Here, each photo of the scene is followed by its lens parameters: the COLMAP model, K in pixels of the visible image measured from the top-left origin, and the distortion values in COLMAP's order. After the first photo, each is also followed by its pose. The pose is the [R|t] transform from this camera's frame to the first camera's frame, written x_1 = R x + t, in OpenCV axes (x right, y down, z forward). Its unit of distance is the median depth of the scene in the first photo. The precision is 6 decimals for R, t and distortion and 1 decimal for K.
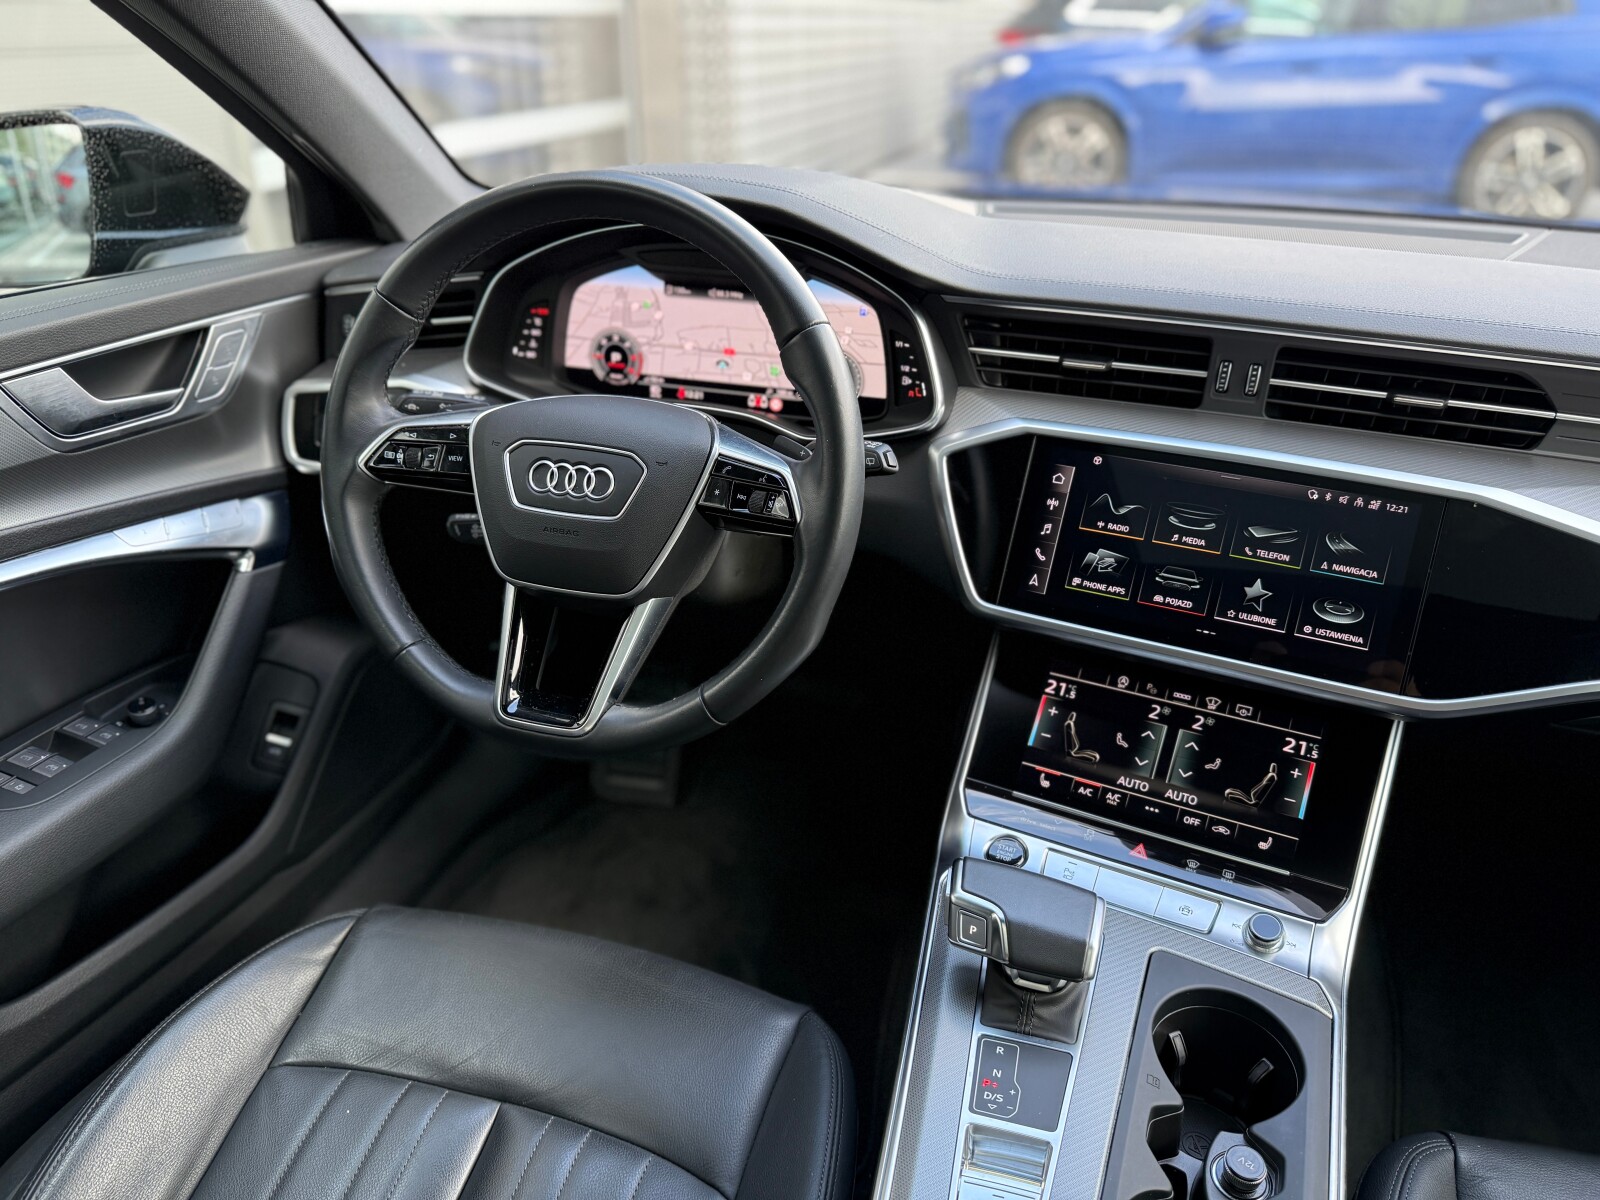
lens RADIAL K [[1140.3, 0, 783.1], [0, 1140.3, 604.4], [0, 0, 1]] dist [0.065028, -0.114557]
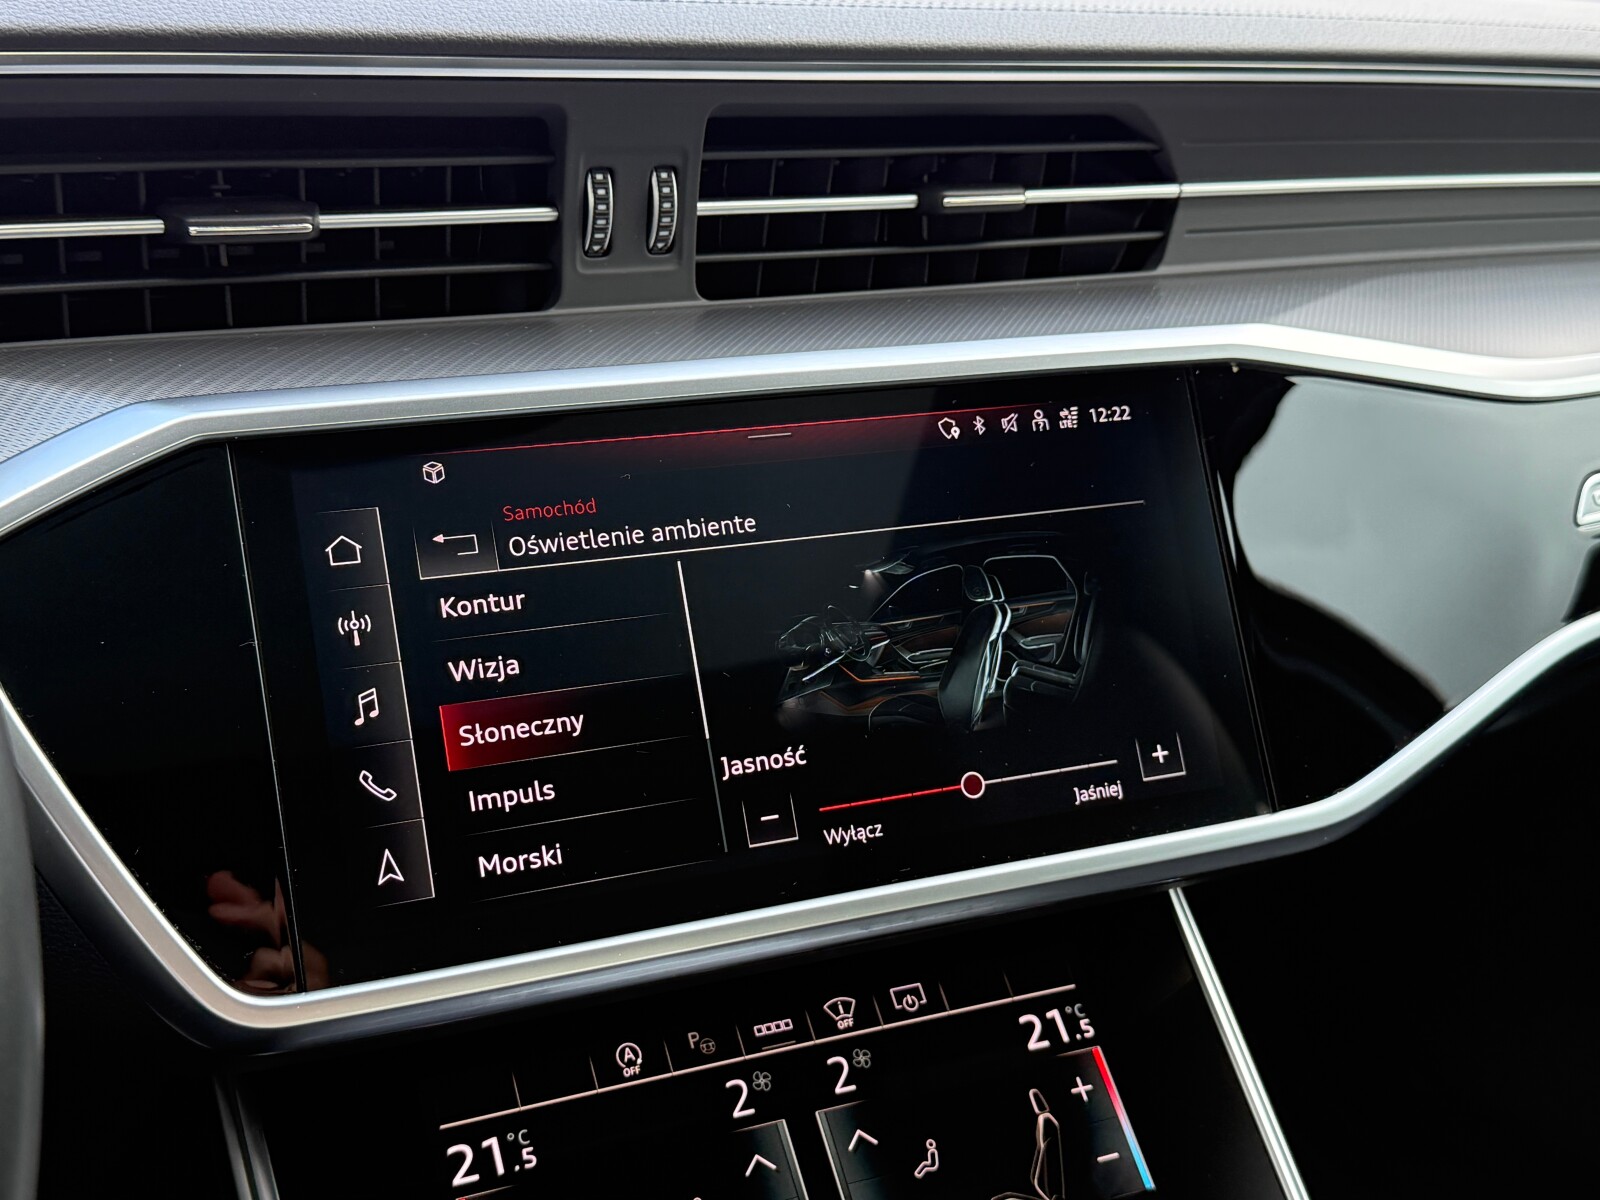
lens RADIAL K [[1932.2, 0, 793.1], [0, 1932.2, 598.2], [0, 0, 1]] dist [0.103215, 0.000000]
pose [[0.632954, -0.237701, 0.736795, -0.090968], [0.341515, 0.939825, 0.009818, -0.059783], [-0.694793, 0.245412, 0.676044, 0.545606]]
